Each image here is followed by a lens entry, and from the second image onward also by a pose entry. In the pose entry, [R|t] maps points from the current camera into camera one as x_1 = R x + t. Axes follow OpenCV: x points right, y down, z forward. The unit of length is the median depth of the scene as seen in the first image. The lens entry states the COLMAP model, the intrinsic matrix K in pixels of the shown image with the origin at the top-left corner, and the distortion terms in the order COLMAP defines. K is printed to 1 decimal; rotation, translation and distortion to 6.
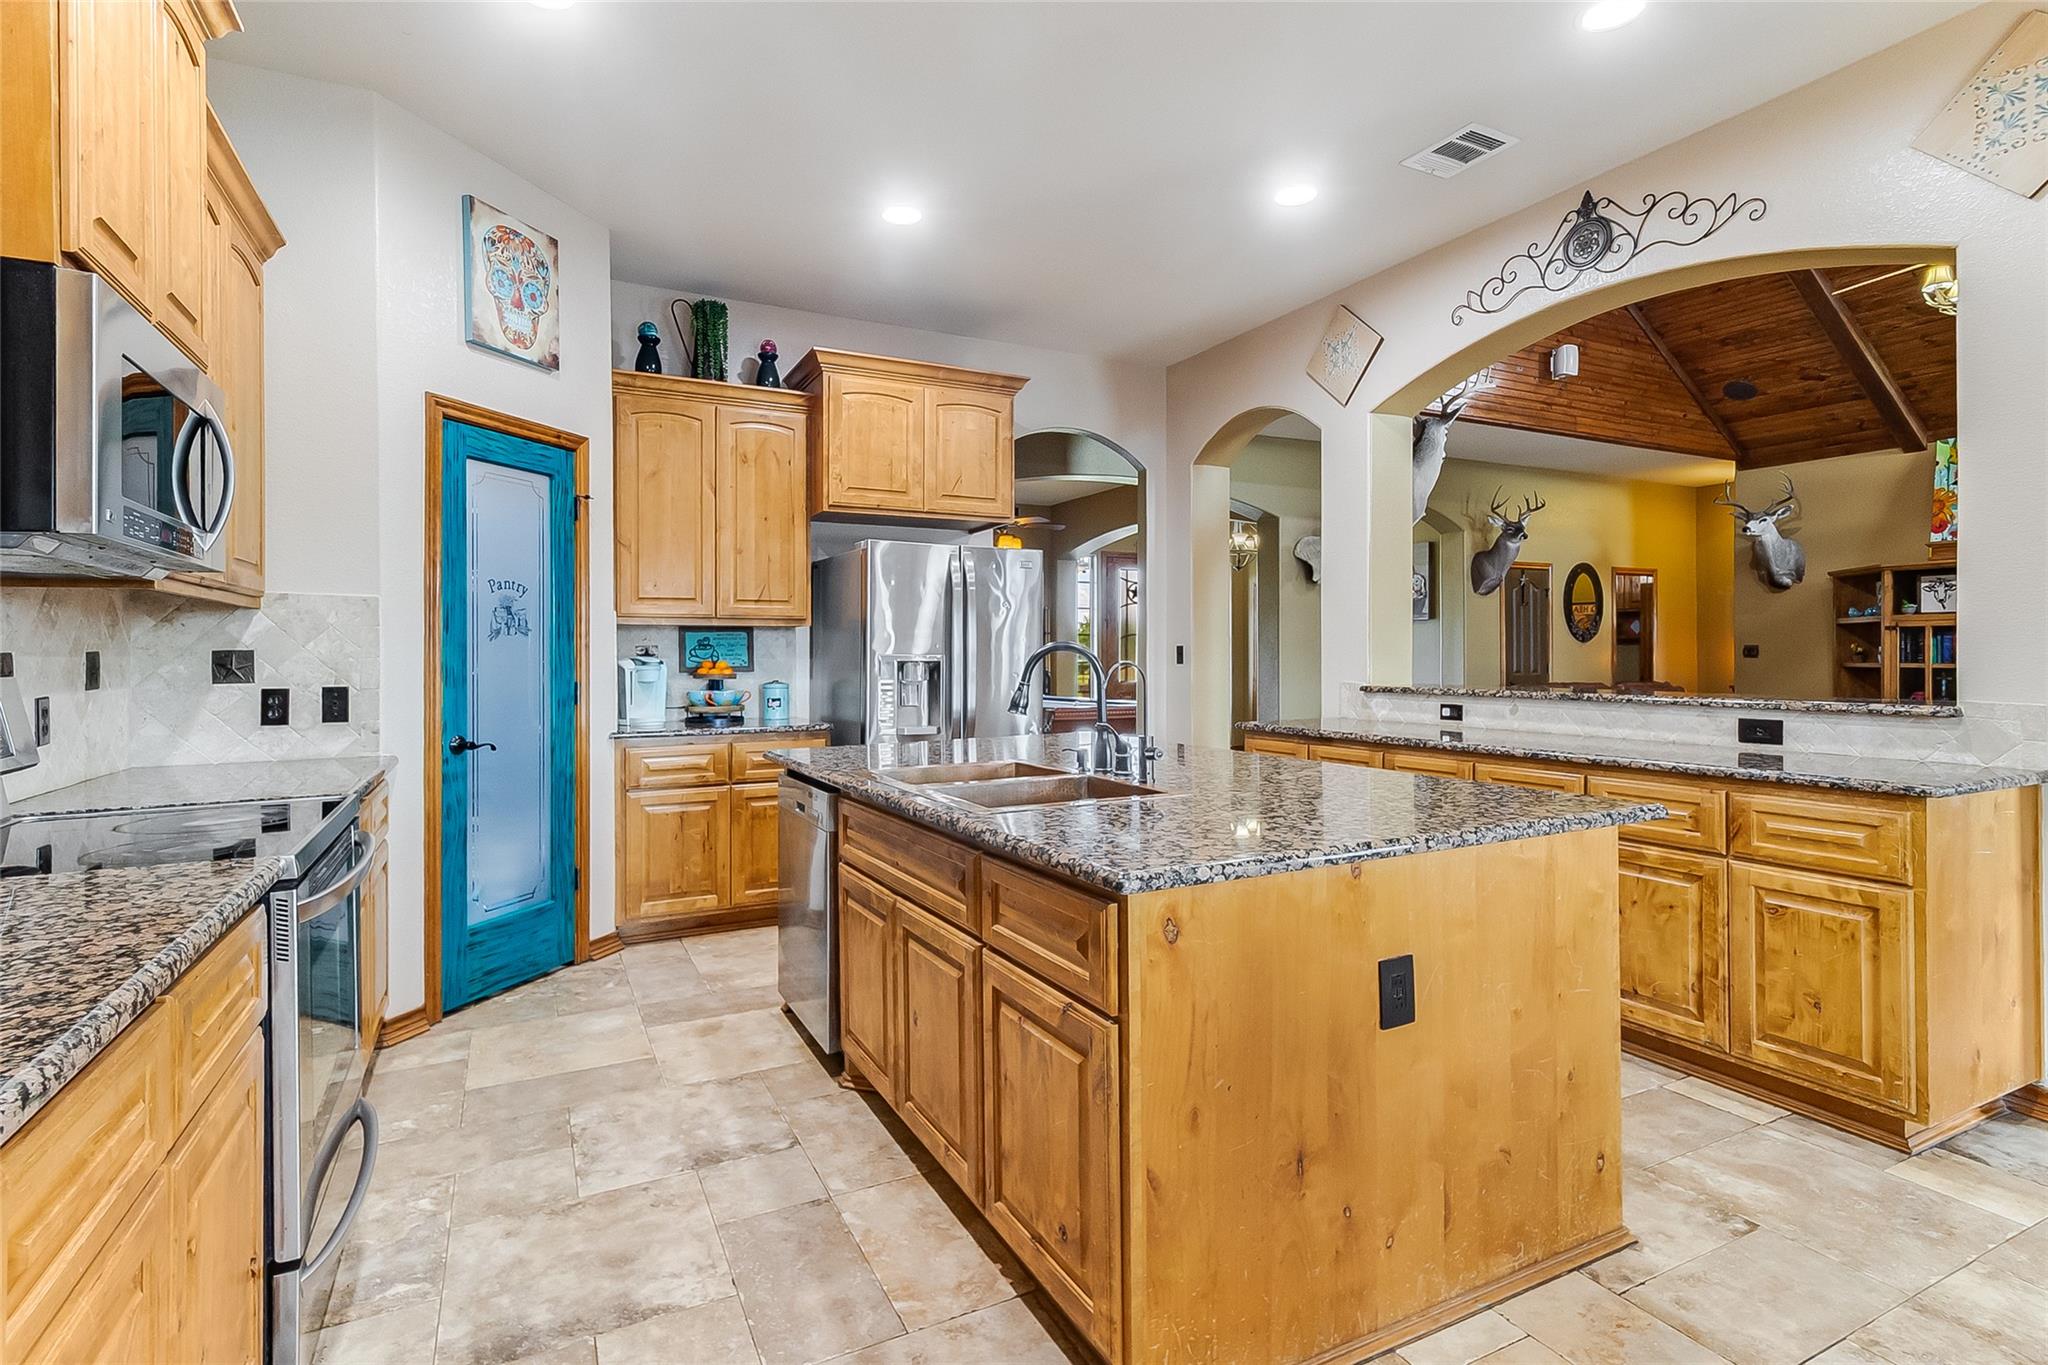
lens RADIAL K [[991.1, 0, 1012.6], [0, 991.1, 663.2], [0, 0, 1]] dist [0.002361, 0.000109]
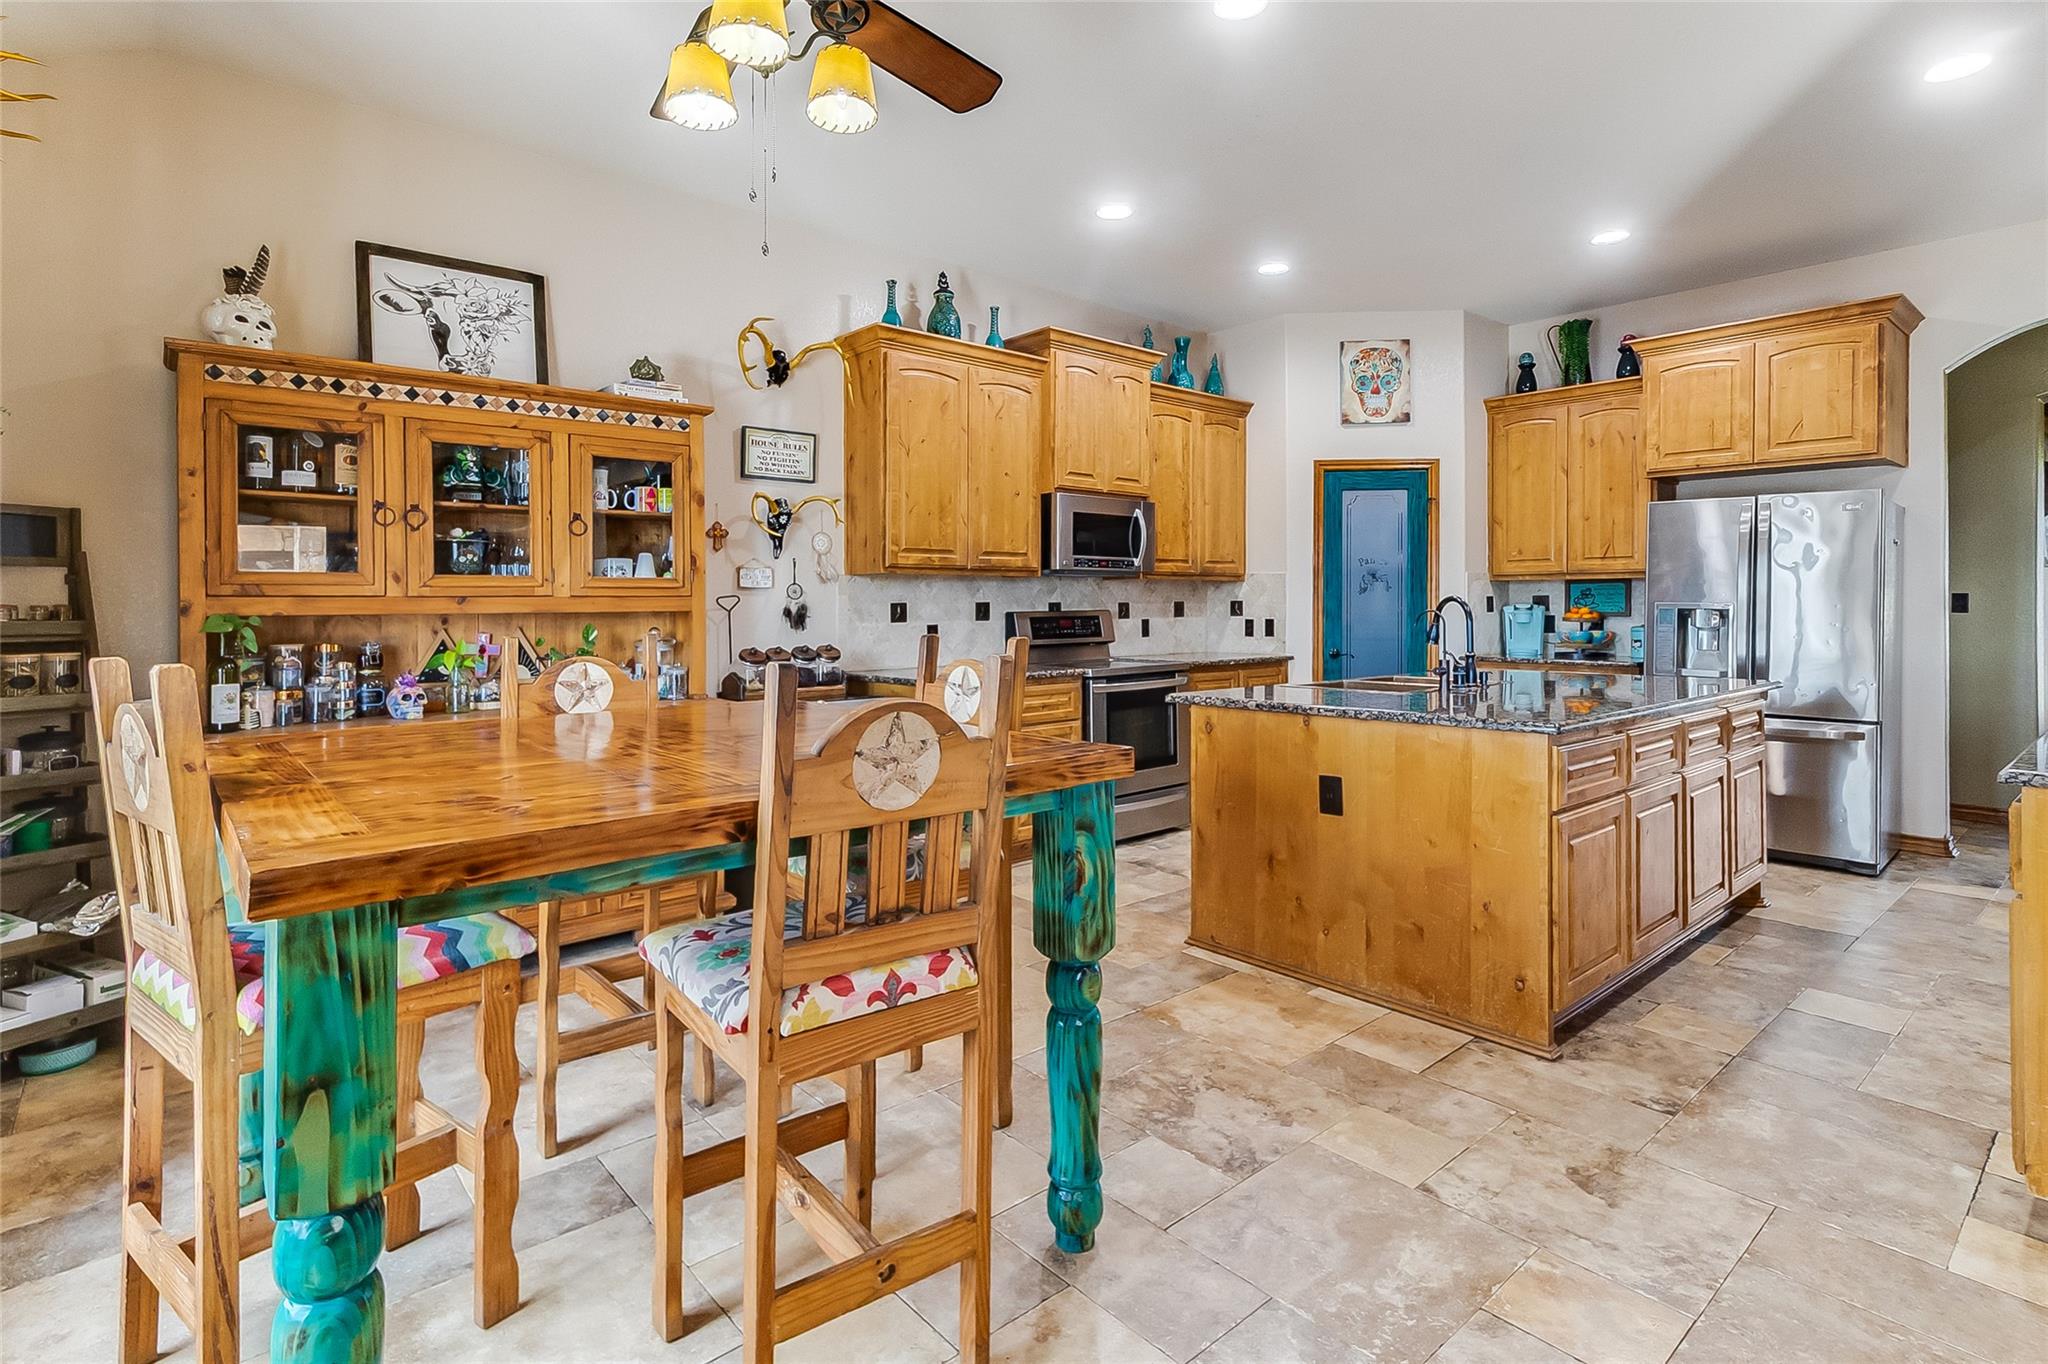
lens RADIAL K [[991.1, 0, 1004.6], [0, 991.1, 605.3], [0, 0, 1]] dist [0.002361, 0.000109]
pose [[0.241435, 0.004890, -0.970405, 0.958718], [-0.006158, 0.999975, 0.003507, -0.006154], [0.970398, 0.005129, 0.241459, -0.002050]]
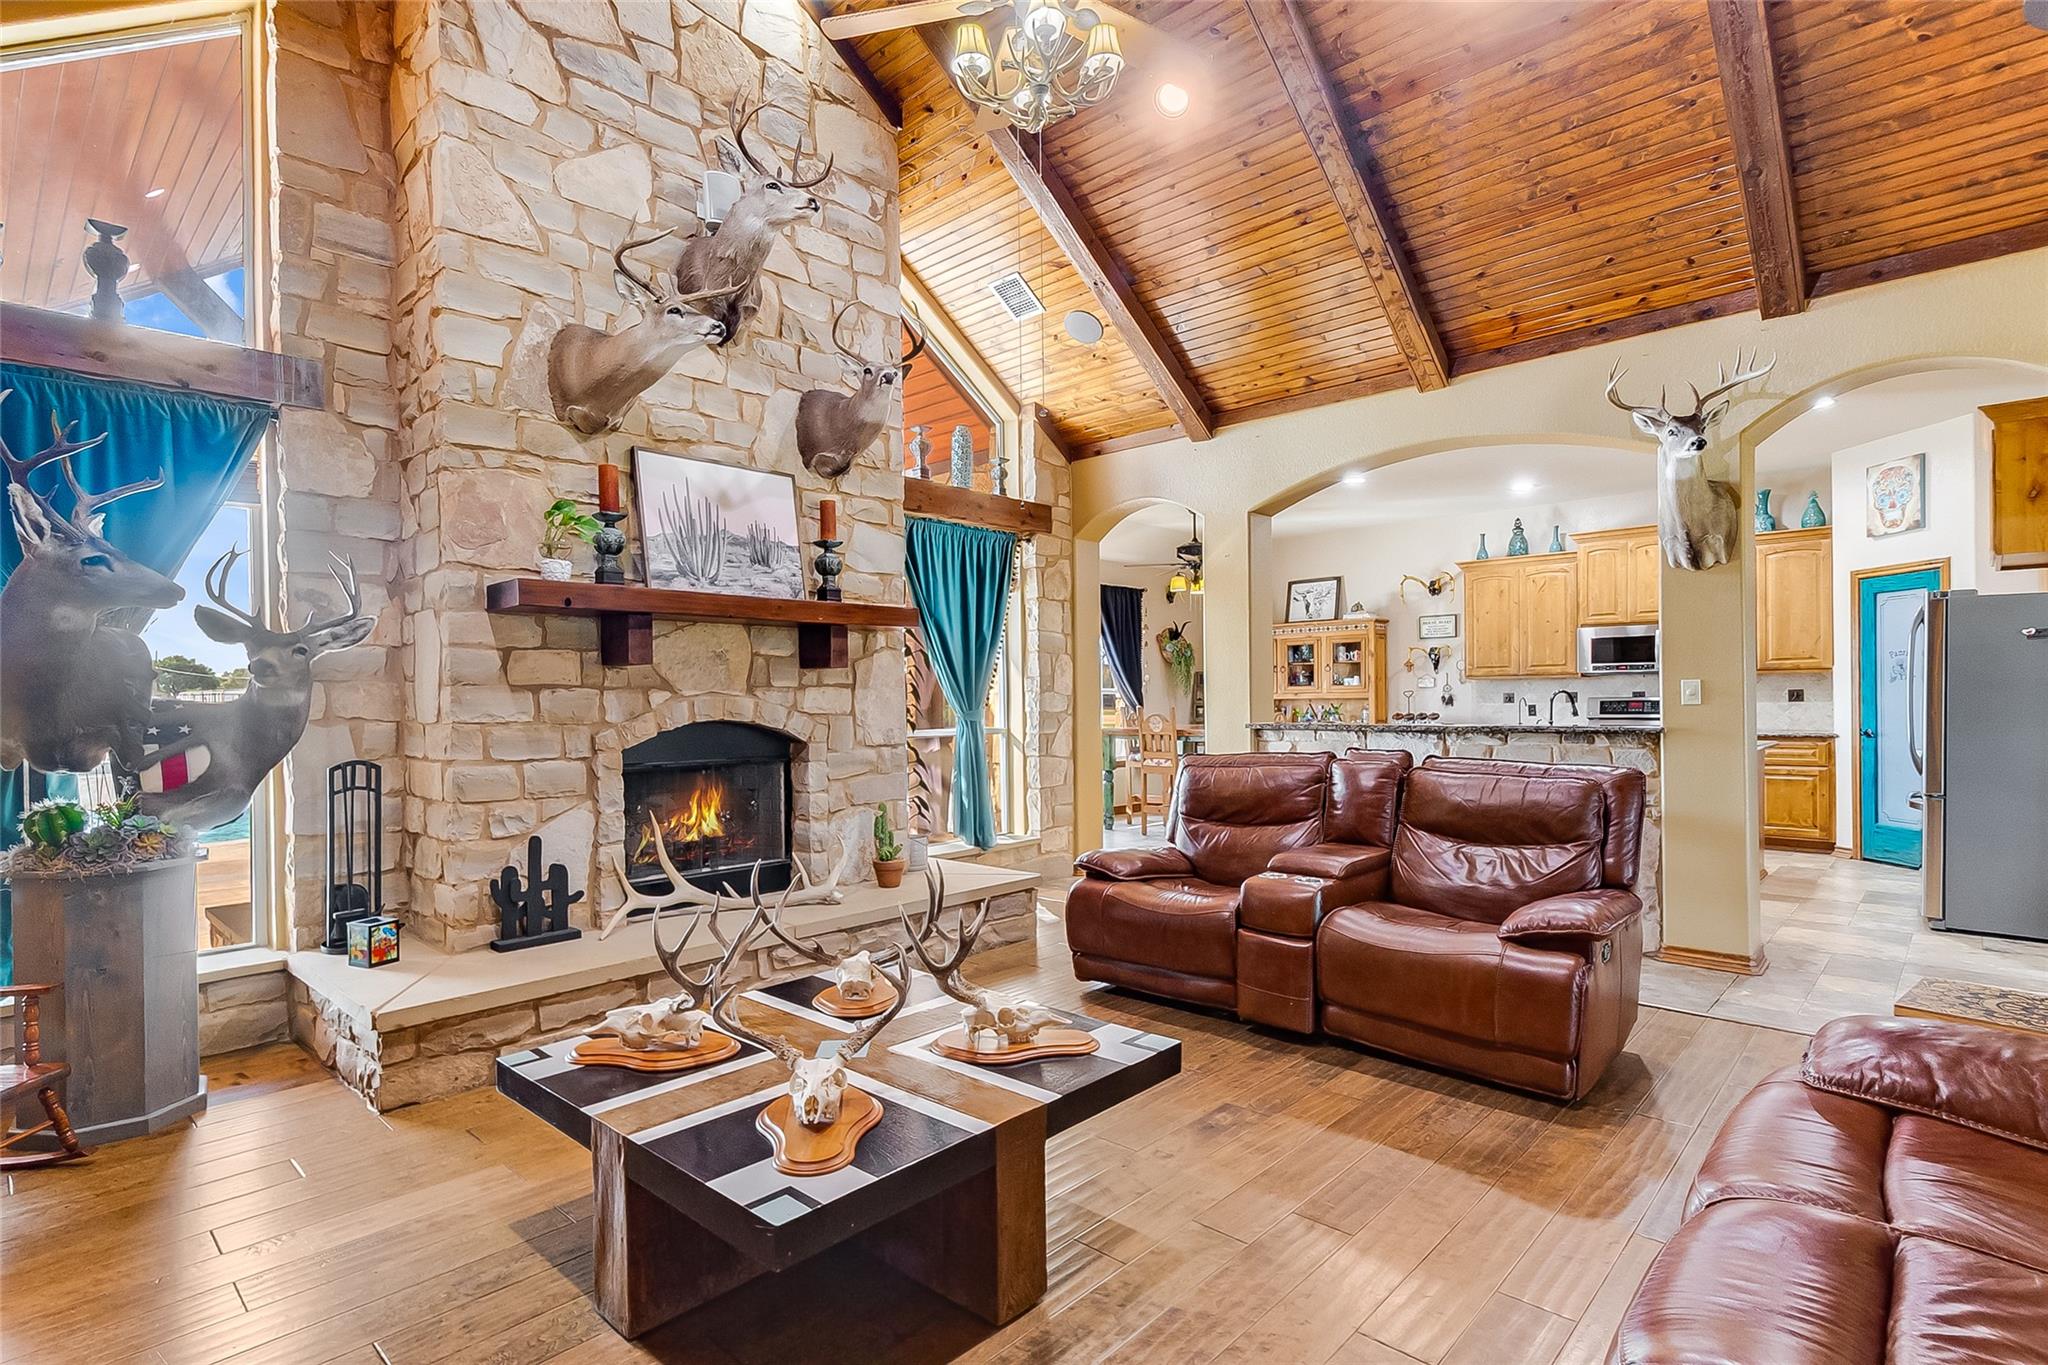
lens RADIAL K [[991.1, 0, 1025.8], [0, 991.1, 695.1], [0, 0, 1]] dist [0.002361, 0.000109]
pose [[-0.933401, 0.013243, -0.358592, 1.729816], [0.011613, 0.999910, 0.006700, -0.031213], [0.358648, 0.002089, -0.933471, 2.171023]]
